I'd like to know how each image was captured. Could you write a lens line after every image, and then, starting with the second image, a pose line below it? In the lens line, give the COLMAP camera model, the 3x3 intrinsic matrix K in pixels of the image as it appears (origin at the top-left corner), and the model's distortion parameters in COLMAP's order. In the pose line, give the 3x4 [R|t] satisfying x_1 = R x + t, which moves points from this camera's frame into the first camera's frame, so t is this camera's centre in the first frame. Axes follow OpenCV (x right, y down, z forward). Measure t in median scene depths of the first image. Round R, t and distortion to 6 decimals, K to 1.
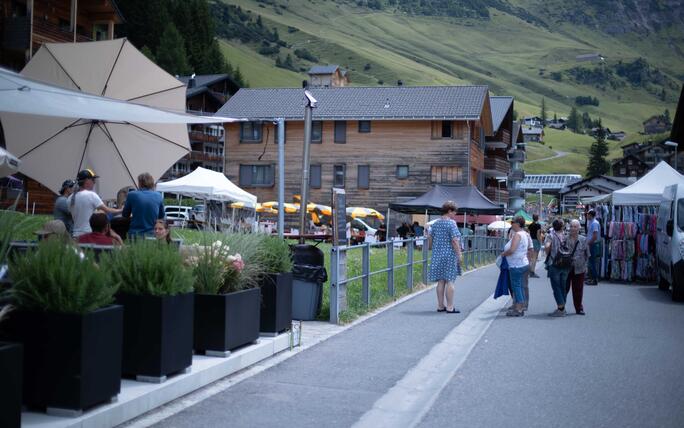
lens RADIAL K [[1078.0, 0, 342.1], [0, 1078.0, 244.8], [0, 0, 1]] dist [-0.044808, -0.119181]
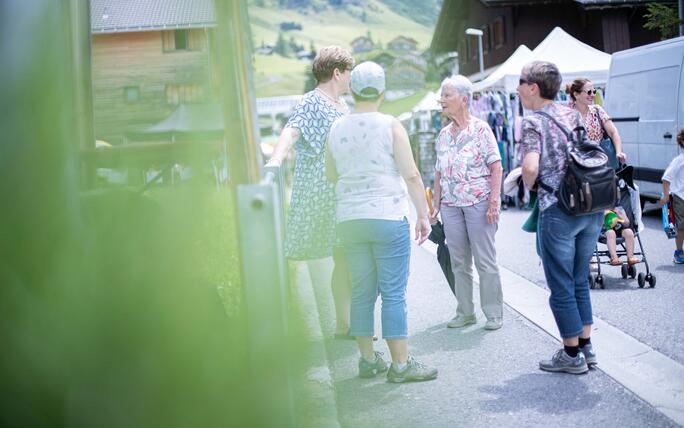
lens RADIAL K [[1078.0, 0, 342.1], [0, 1078.0, 244.8], [0, 0, 1]] dist [-0.044808, -0.119181]
pose [[0.962880, -0.095392, 0.252511, -0.007831], [0.079341, 0.994169, 0.073027, -0.000339], [-0.258005, -0.050282, 0.964834, 0.153015]]
